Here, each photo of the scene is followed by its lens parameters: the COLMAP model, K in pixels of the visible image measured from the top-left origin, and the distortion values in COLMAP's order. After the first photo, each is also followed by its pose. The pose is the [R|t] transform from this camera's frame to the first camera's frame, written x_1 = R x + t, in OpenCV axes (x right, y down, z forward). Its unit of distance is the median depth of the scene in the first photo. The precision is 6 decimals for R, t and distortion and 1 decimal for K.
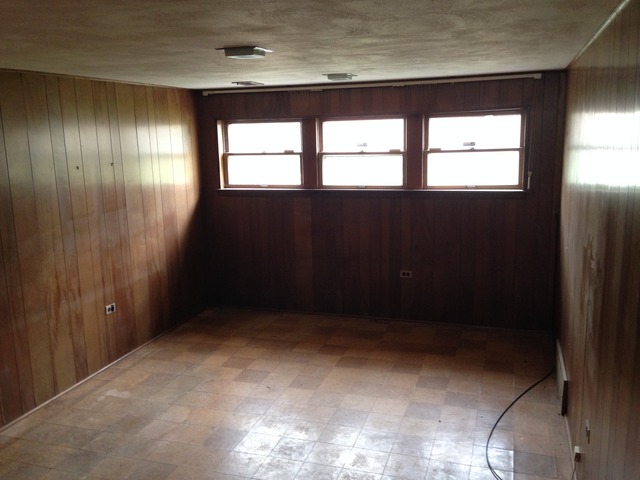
lens RADIAL K [[589.8, 0, 316.4], [0, 589.8, 239.9], [0, 0, 1]] dist [0.137895, -0.250268]
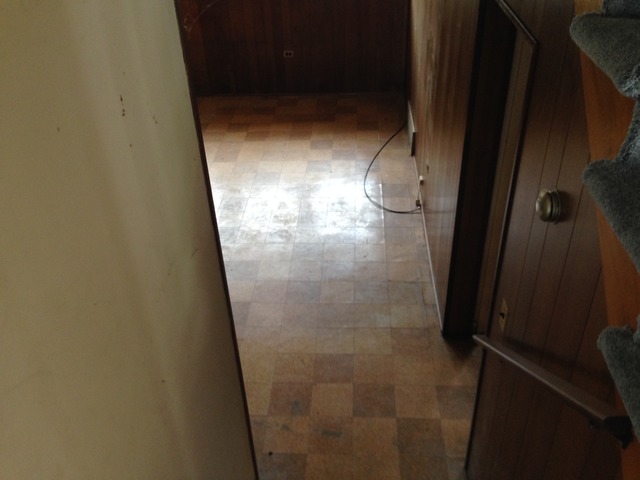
lens RADIAL K [[589.8, 0, 316.4], [0, 589.8, 239.9], [0, 0, 1]] dist [0.137895, -0.250268]
pose [[0.967054, -0.156726, 0.200609, -0.130857], [0.064722, 0.913495, 0.401668, -0.111913], [-0.246208, -0.375451, 0.893543, -0.296851]]
